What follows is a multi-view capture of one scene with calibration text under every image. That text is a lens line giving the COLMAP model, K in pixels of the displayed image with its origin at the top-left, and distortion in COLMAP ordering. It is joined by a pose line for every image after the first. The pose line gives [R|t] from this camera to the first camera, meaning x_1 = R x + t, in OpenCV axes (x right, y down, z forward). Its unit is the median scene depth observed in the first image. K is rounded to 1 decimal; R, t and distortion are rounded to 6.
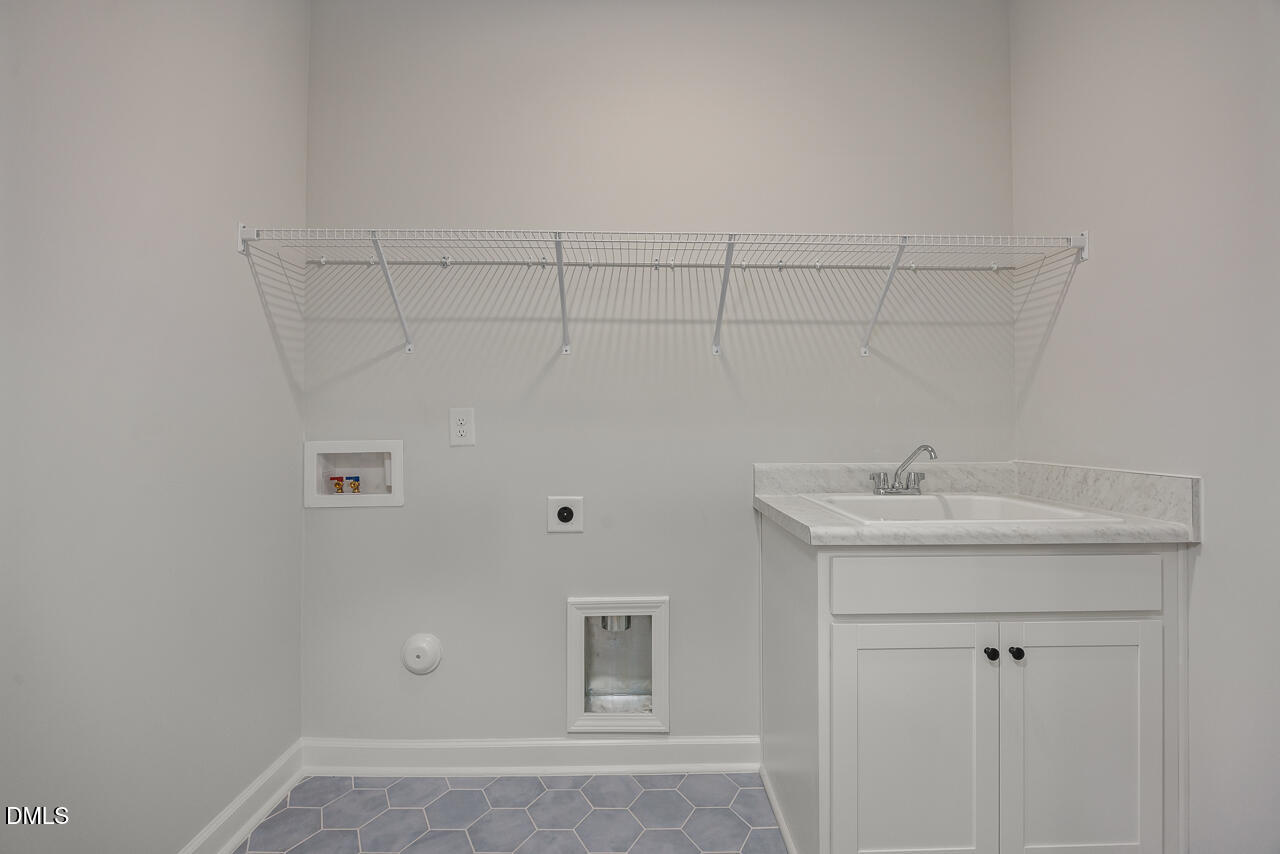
lens RADIAL K [[591.5, 0, 639.9], [0, 591.5, 429.6], [0, 0, 1]] dist [-0.012171, -0.000244]
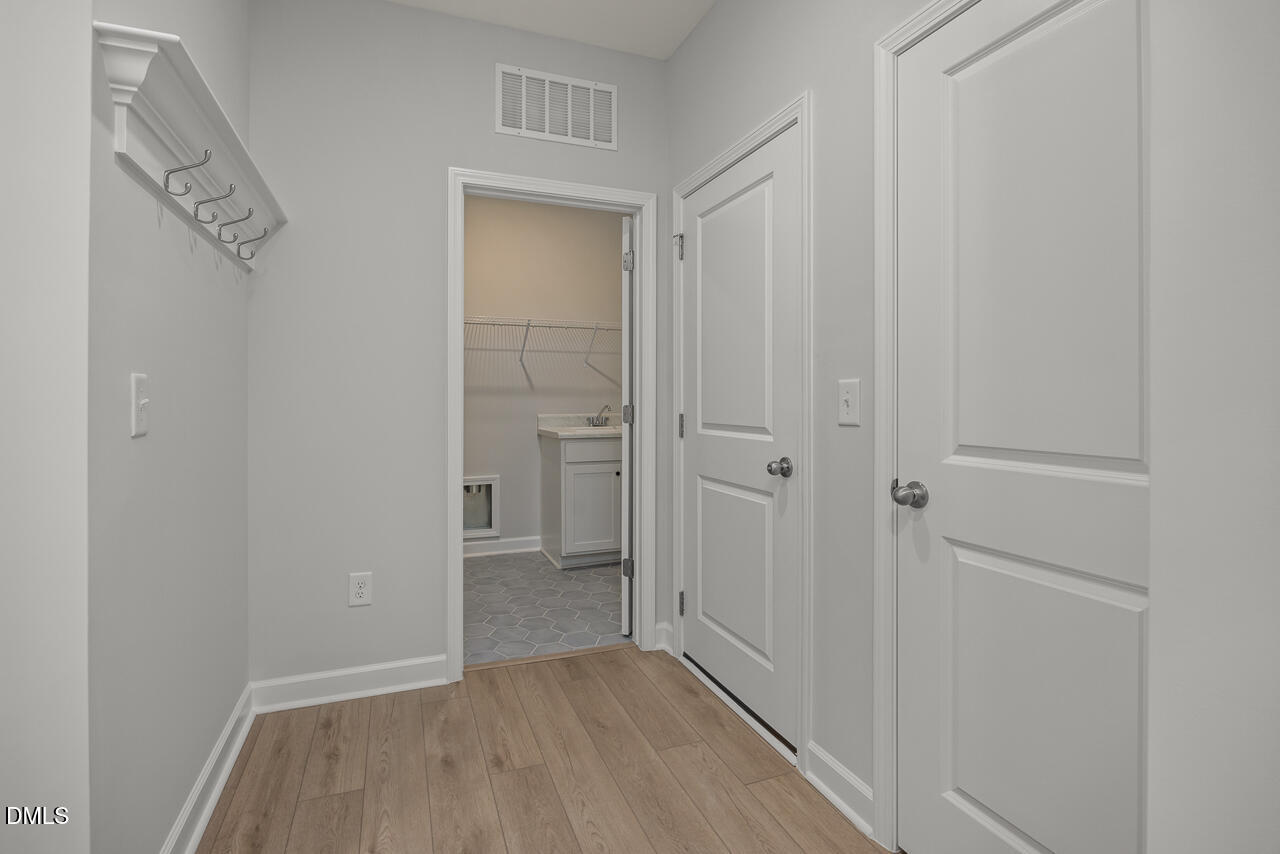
lens RADIAL K [[591.5, 0, 640.2], [0, 591.5, 422.3], [0, 0, 1]] dist [-0.012171, -0.000244]
pose [[0.932435, -0.006366, 0.361282, -0.261928], [-0.002070, 0.999734, 0.022960, 0.035648], [-0.361333, -0.022157, 0.932174, -1.264191]]
